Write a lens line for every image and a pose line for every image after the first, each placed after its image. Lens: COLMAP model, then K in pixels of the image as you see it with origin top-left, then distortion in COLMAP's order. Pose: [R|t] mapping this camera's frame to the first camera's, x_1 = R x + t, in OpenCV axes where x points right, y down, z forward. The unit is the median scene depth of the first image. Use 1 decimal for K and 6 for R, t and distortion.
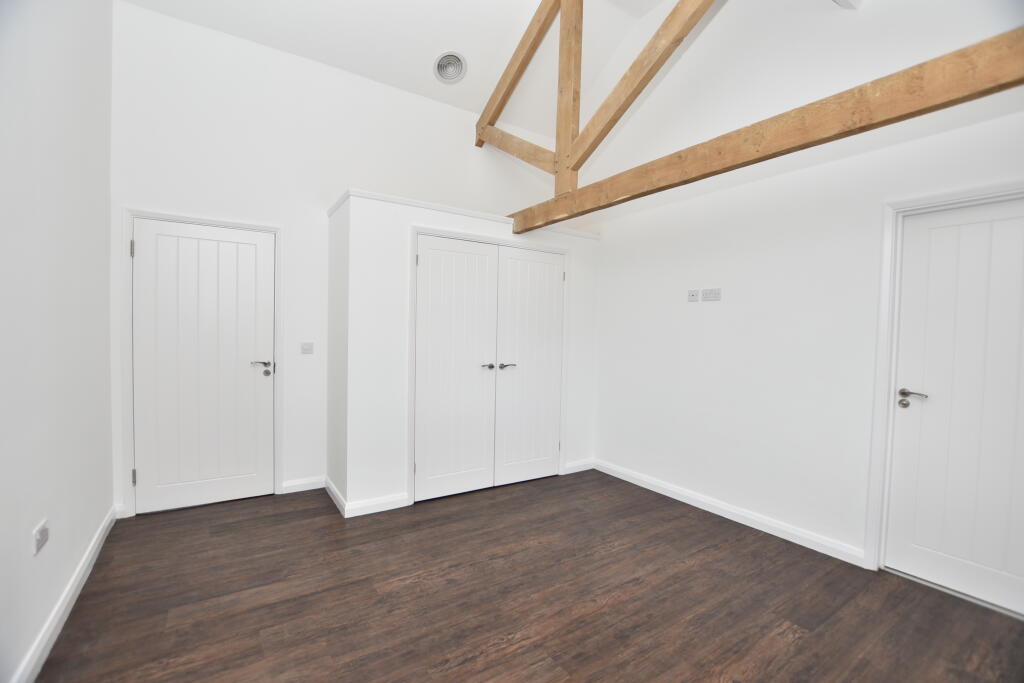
lens RADIAL K [[449.7, 0, 513.4], [0, 449.7, 345.2], [0, 0, 1]] dist [-0.025640, -0.000134]
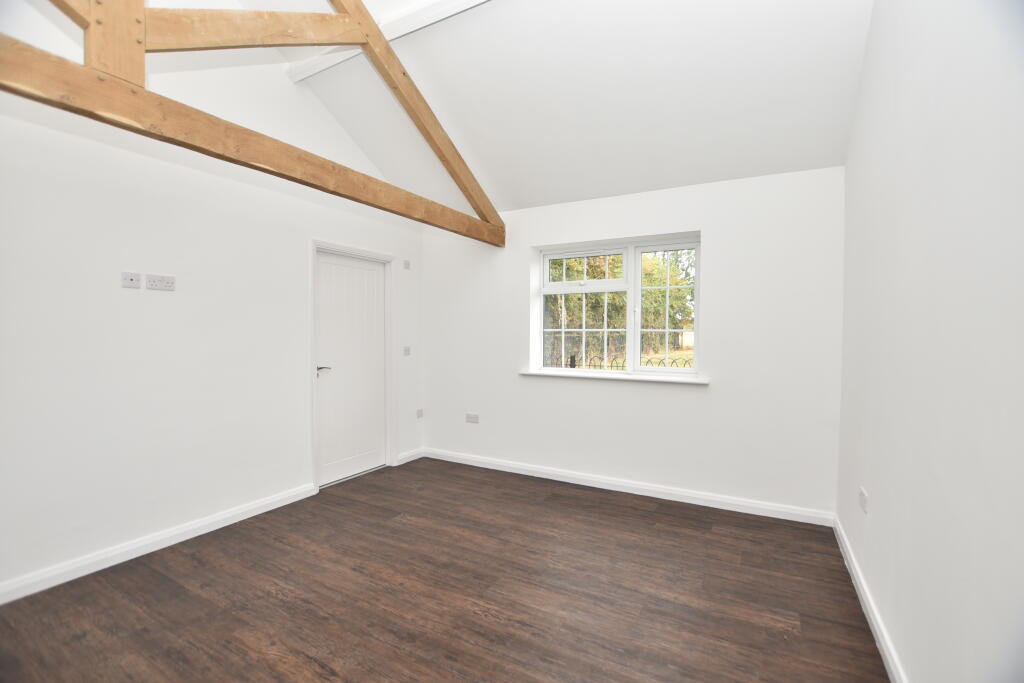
lens RADIAL K [[449.7, 0, 513.4], [0, 449.7, 345.2], [0, 0, 1]] dist [-0.025640, -0.000134]
pose [[-0.452757, -0.048172, 0.890332, -0.775589], [0.012658, 0.998092, 0.060439, -0.055338], [-0.891544, 0.038634, -0.451283, 1.089325]]
